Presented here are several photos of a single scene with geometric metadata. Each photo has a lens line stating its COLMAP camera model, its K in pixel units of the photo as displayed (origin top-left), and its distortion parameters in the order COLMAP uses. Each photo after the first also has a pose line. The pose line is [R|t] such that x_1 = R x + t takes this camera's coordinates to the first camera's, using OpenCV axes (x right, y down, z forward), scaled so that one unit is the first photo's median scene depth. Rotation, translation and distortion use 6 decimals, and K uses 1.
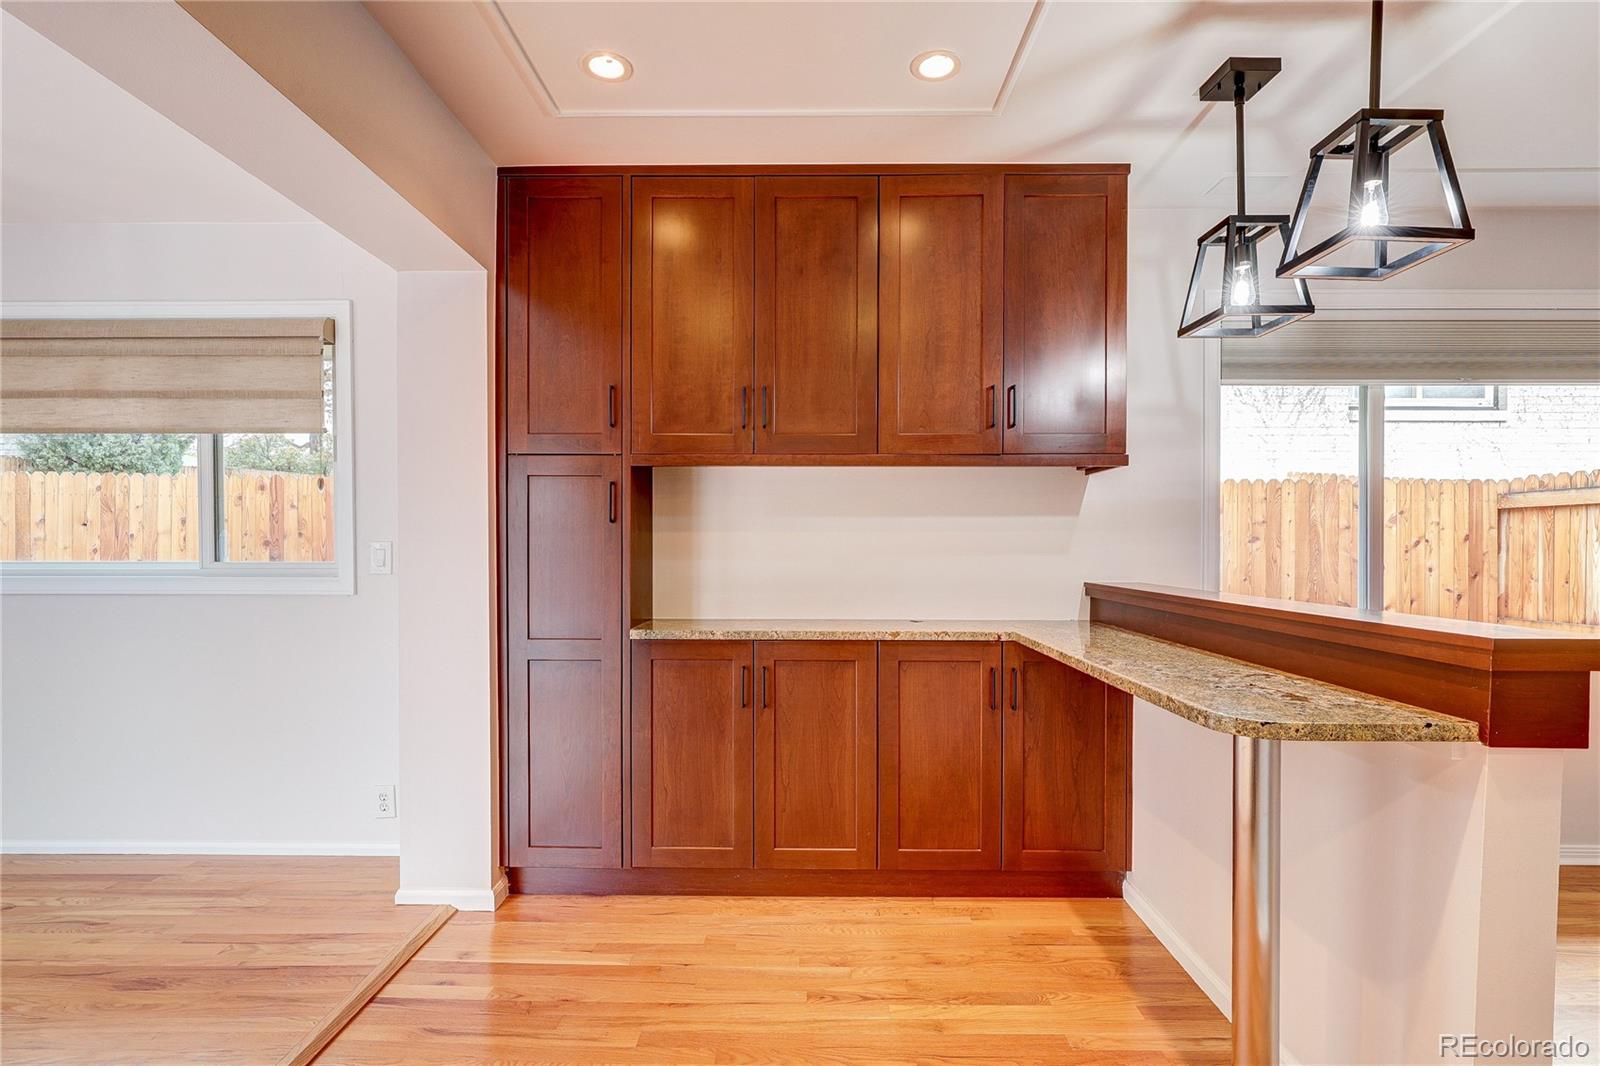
lens RADIAL K [[749.1, 0, 802.0], [0, 749.1, 554.4], [0, 0, 1]] dist [-0.001626, -0.000147]
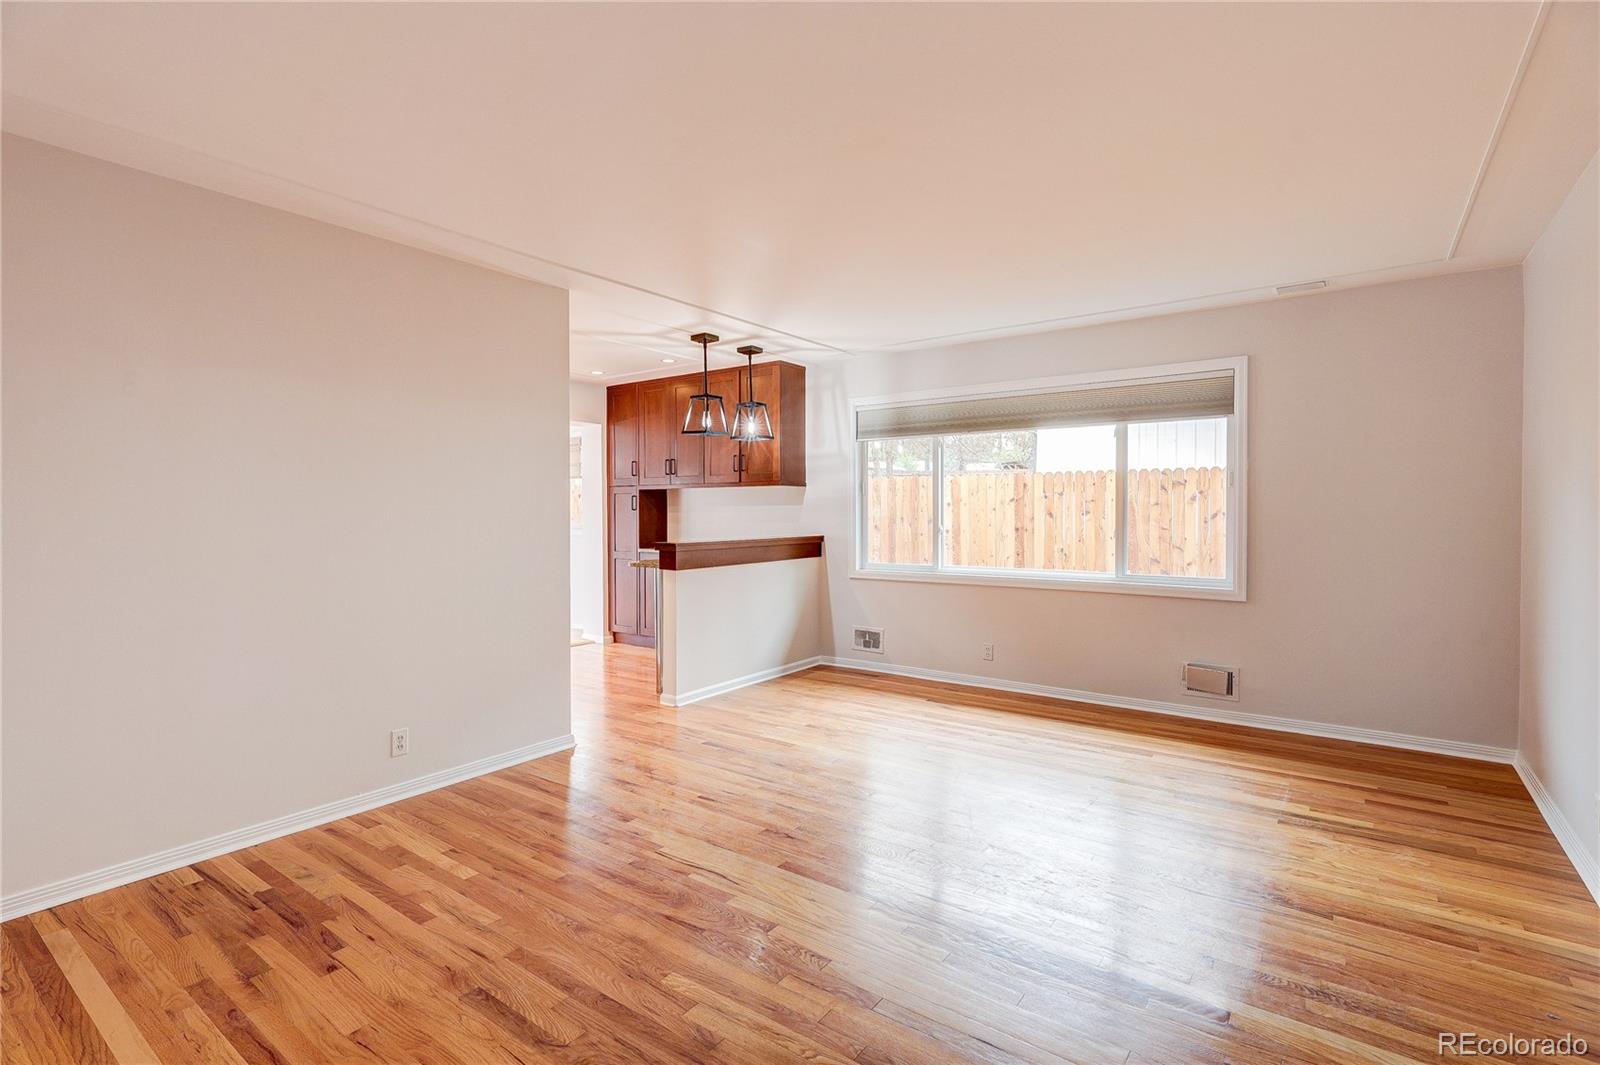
lens RADIAL K [[749.2, 0, 800.8], [0, 749.2, 521.7], [0, 0, 1]] dist [-0.003337, -0.000291]
pose [[0.814369, 0.004237, -0.580331, 1.753709], [-0.003731, 0.999991, 0.002064, -0.007363], [0.580335, 0.000484, 0.814378, -0.853390]]
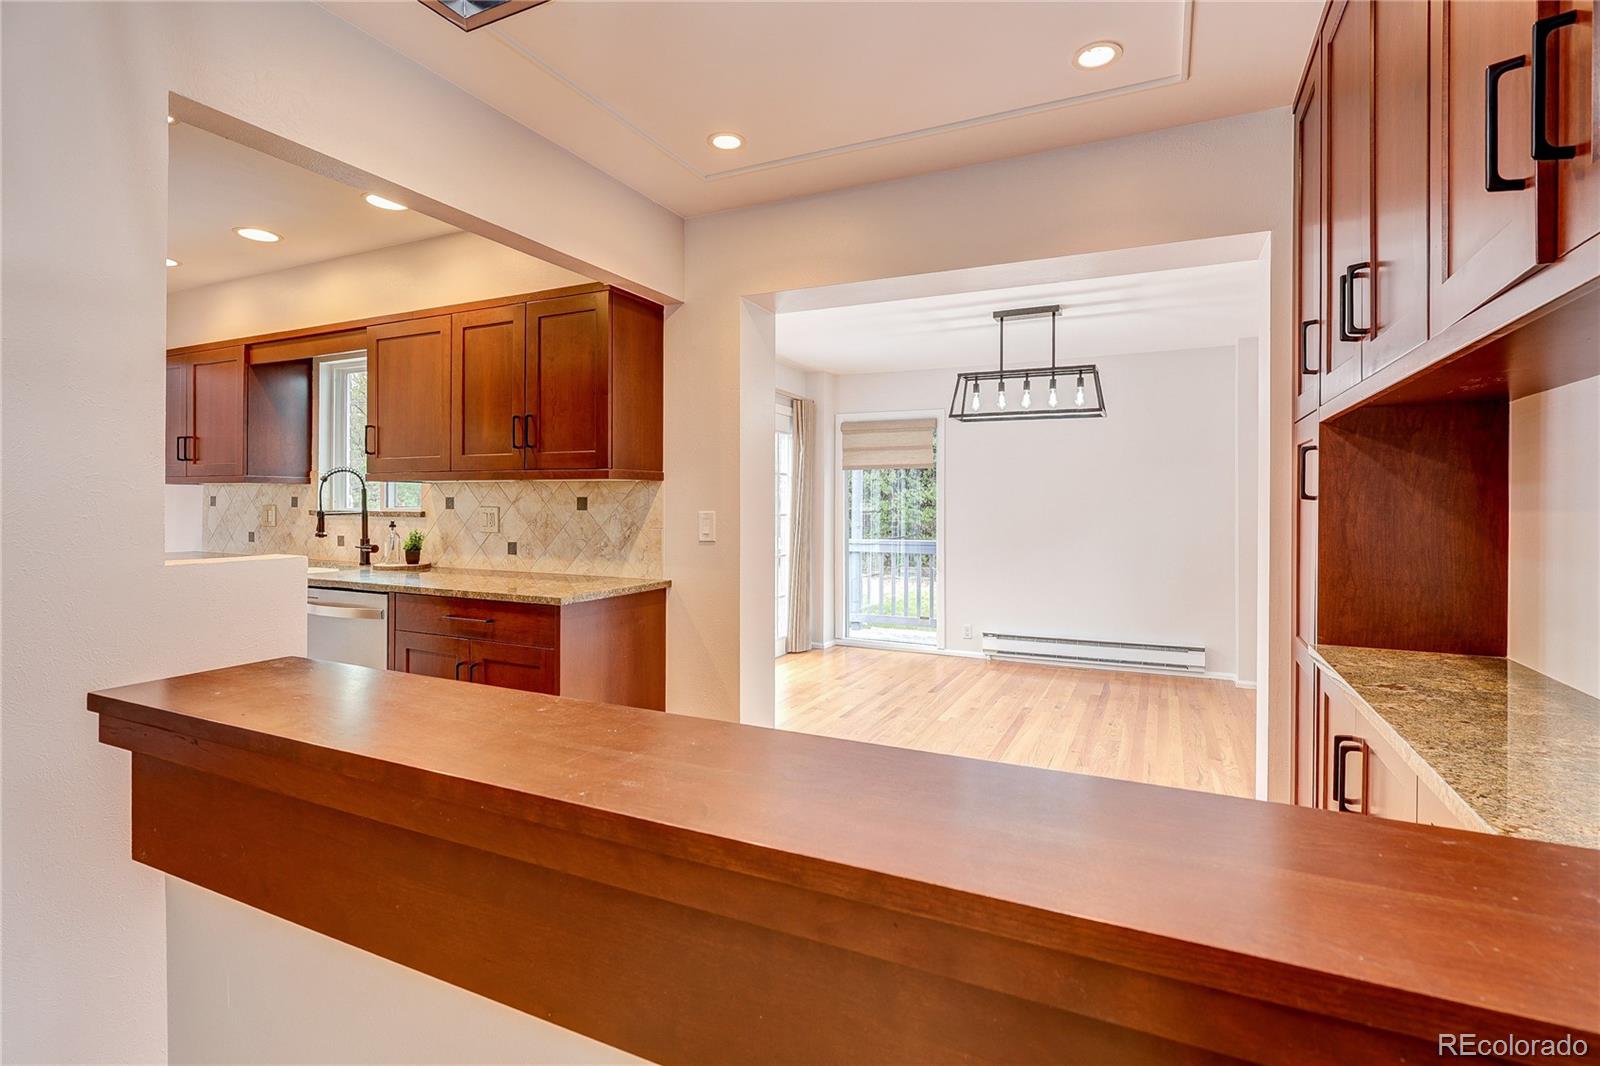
lens RADIAL K [[759.9, 0, 798.0], [0, 759.9, 502.8], [0, 0, 1]] dist [-0.004447, -0.000152]
pose [[-0.421842, -0.004203, -0.906659, 0.622693], [-0.019837, 0.999793, 0.004594, -0.030751], [0.906452, 0.019924, -0.421838, 0.797955]]
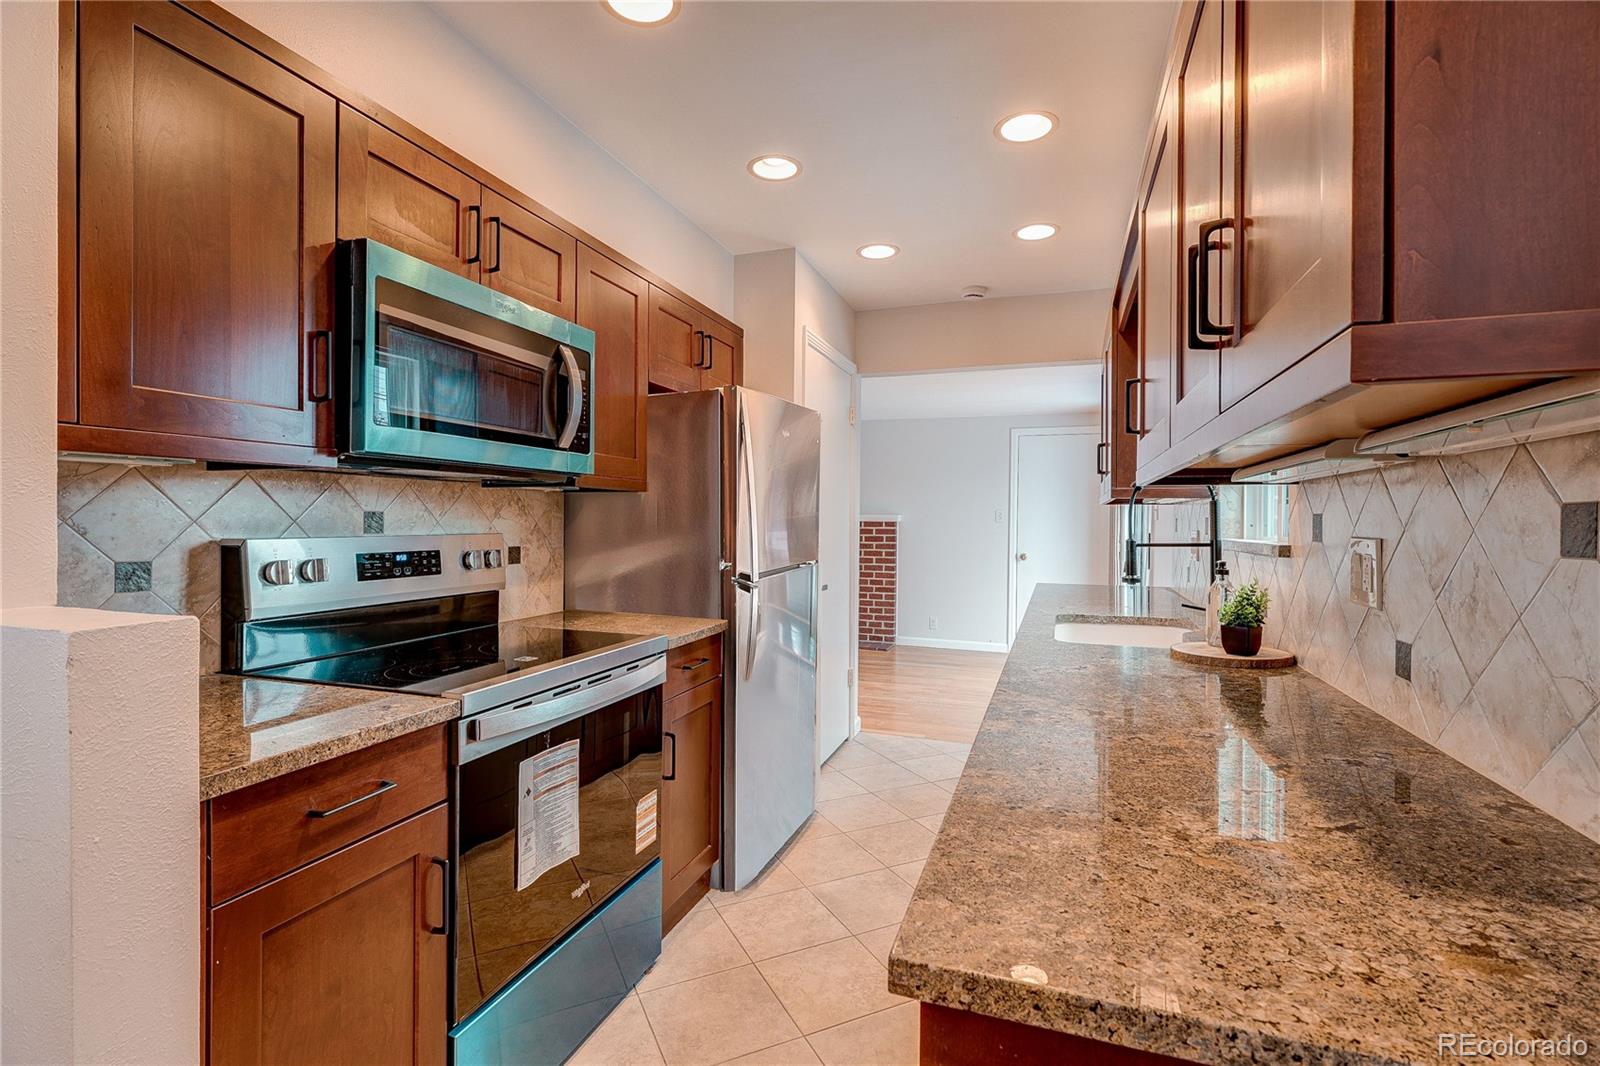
lens RADIAL K [[743.0, 0, 799.9], [0, 743.0, 522.6], [0, 0, 1]] dist [-0.002865, -0.000152]
pose [[-0.948534, -0.011401, 0.316471, -0.190417], [-0.006597, 0.999846, 0.016248, -0.021788], [-0.316608, 0.013324, -0.948463, 0.306002]]
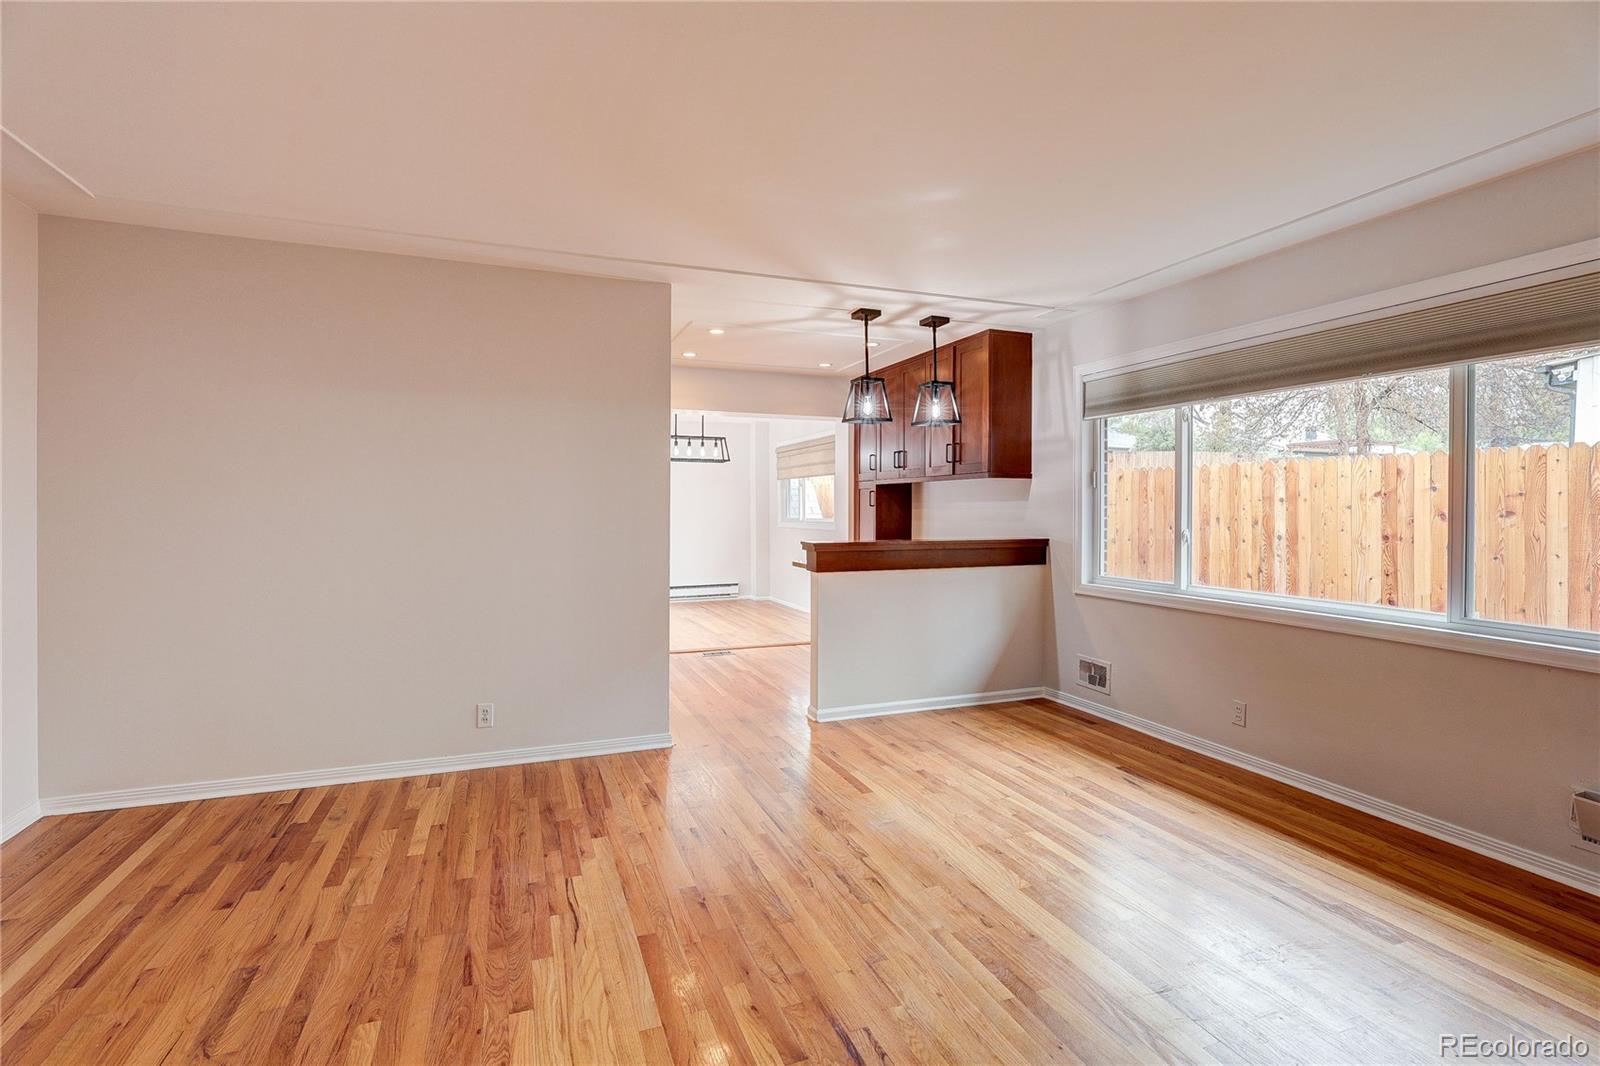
lens RADIAL K [[755.0, 0, 799.1], [0, 755.0, 508.9], [0, 0, 1]] dist [-0.005066, 0.000078]
pose [[0.370707, 0.001508, -0.928749, 1.989161], [-0.014722, 0.999883, -0.004253, -0.017219], [0.928633, 0.015250, 0.370686, -0.210306]]
